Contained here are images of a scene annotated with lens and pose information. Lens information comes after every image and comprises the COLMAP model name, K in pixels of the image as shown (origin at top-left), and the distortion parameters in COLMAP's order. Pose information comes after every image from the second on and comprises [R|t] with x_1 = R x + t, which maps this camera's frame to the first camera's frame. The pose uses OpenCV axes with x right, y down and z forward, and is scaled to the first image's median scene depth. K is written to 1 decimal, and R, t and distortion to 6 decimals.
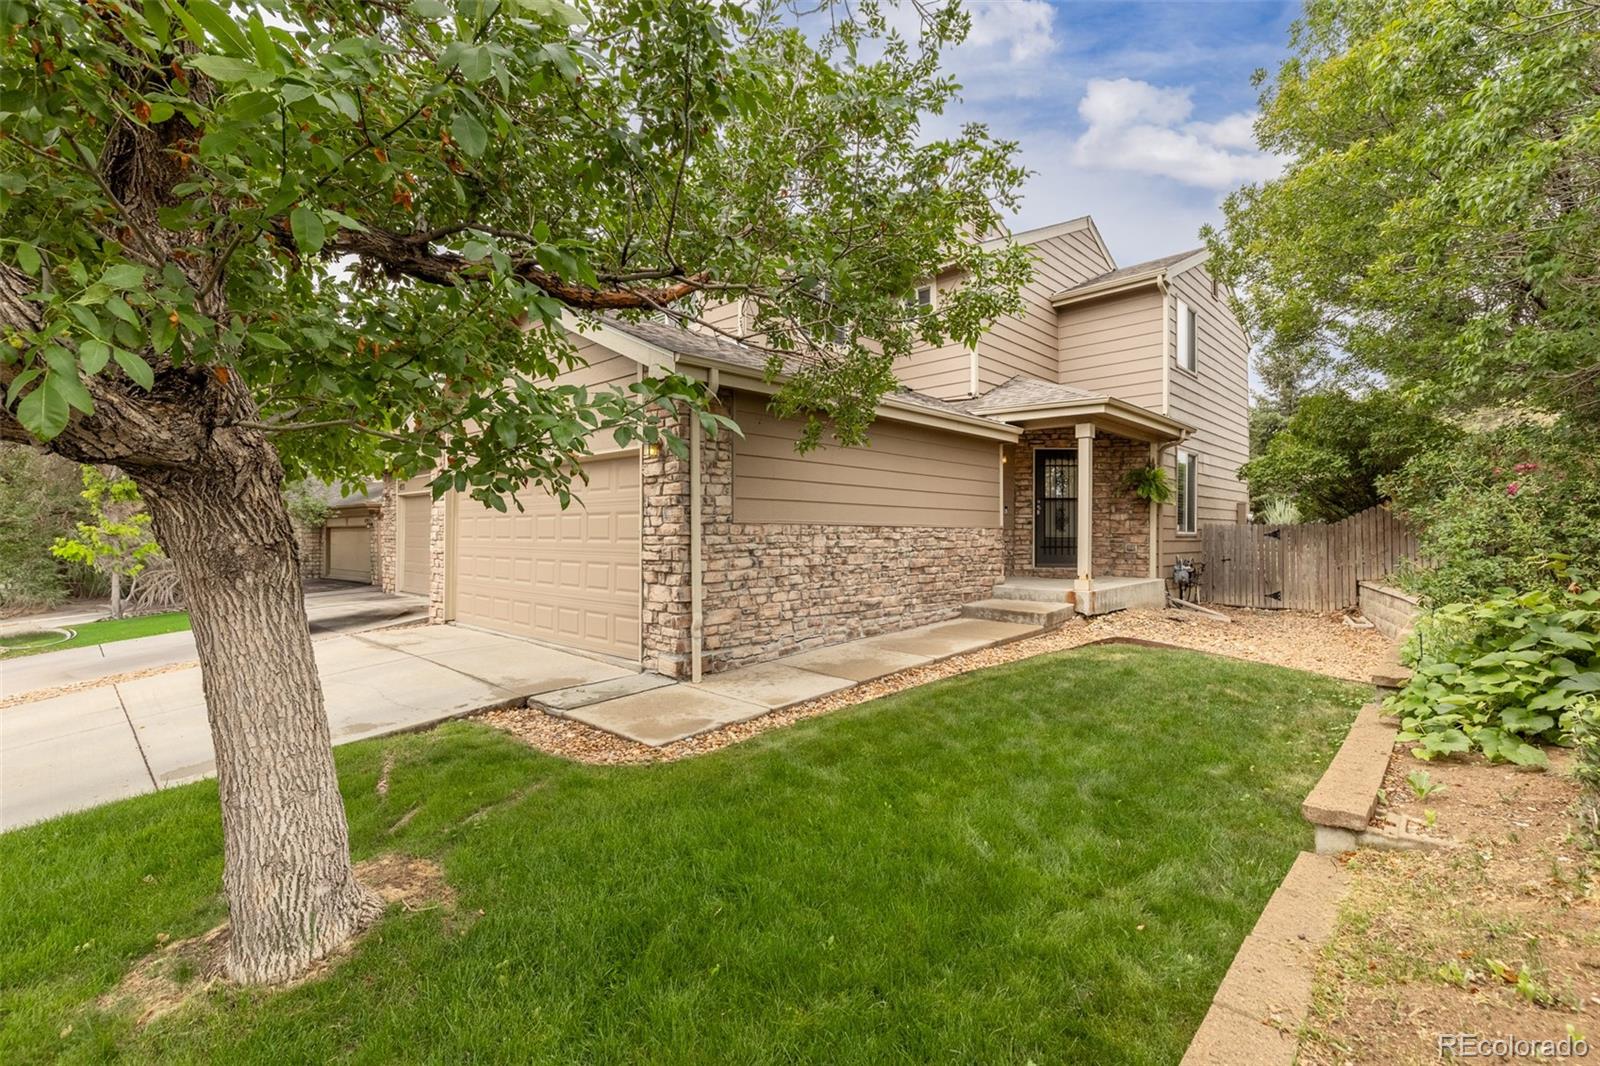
lens RADIAL K [[718.3, 0, 803.2], [0, 718.3, 533.2], [0, 0, 1]] dist [0.016958, -0.002088]
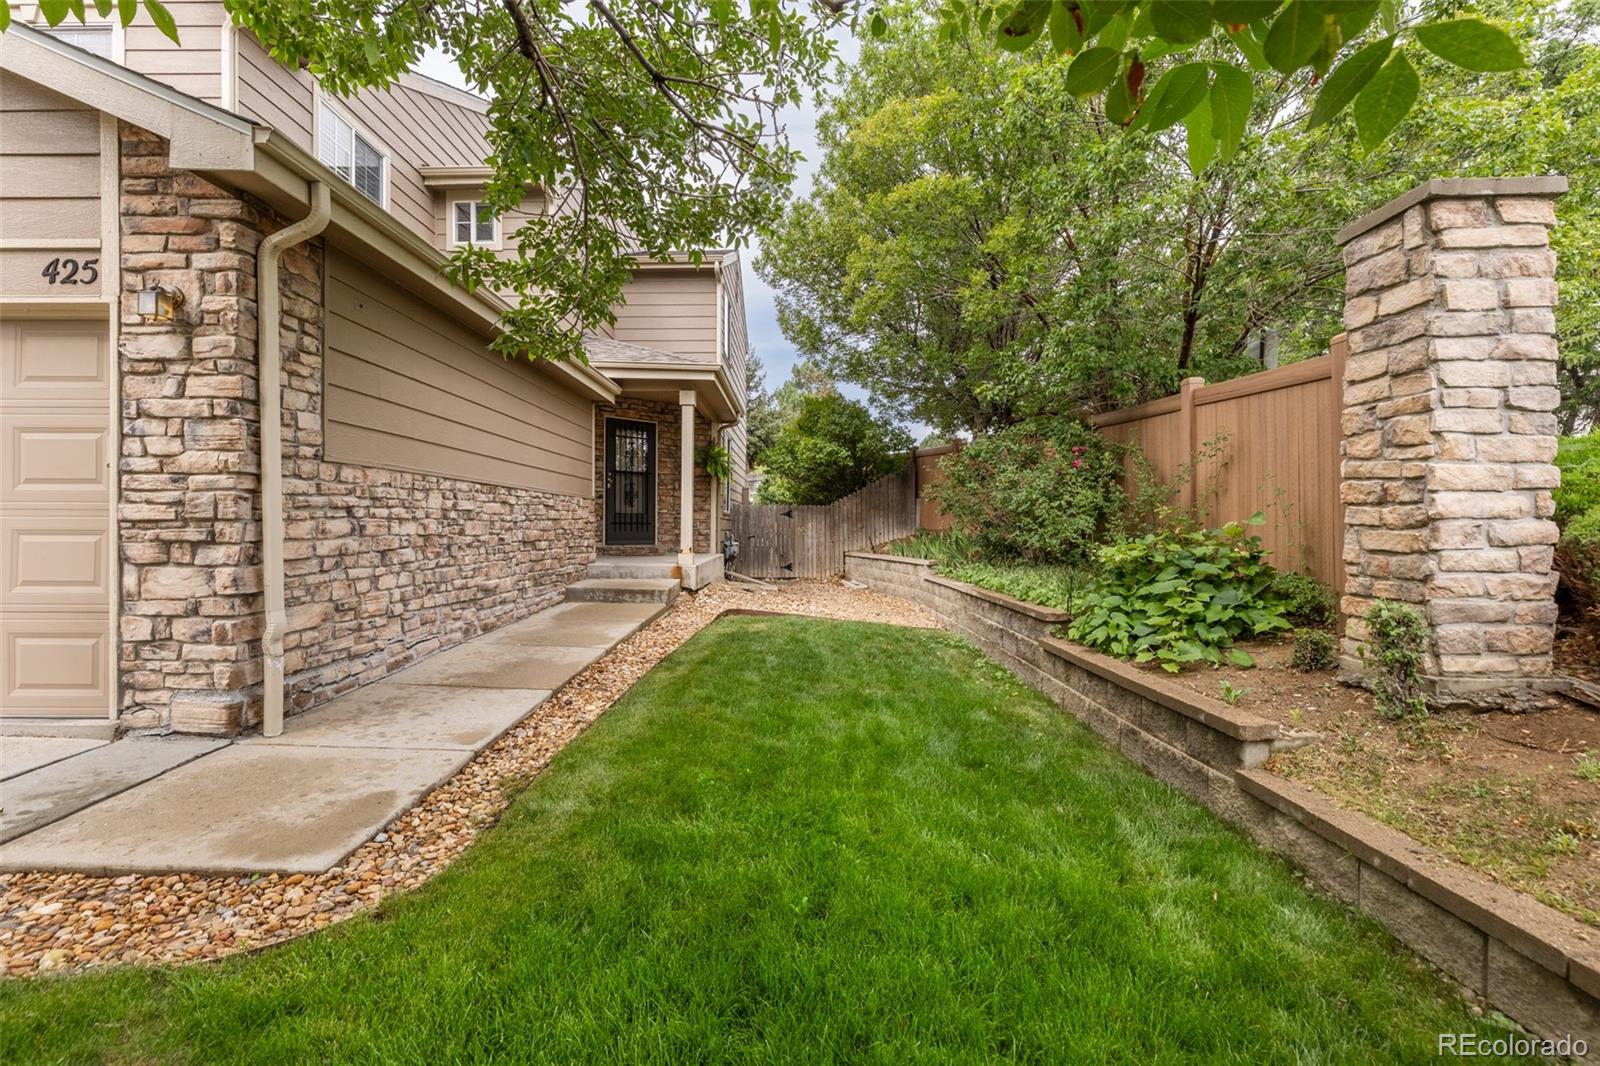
lens RADIAL K [[718.3, 0, 797.9], [0, 718.3, 528.7], [0, 0, 1]] dist [0.016958, -0.002088]
pose [[0.743763, -0.000403, 0.668443, -0.210083], [-0.004604, 0.999973, 0.005726, 0.037968], [-0.668428, -0.007336, 0.743741, 0.285324]]
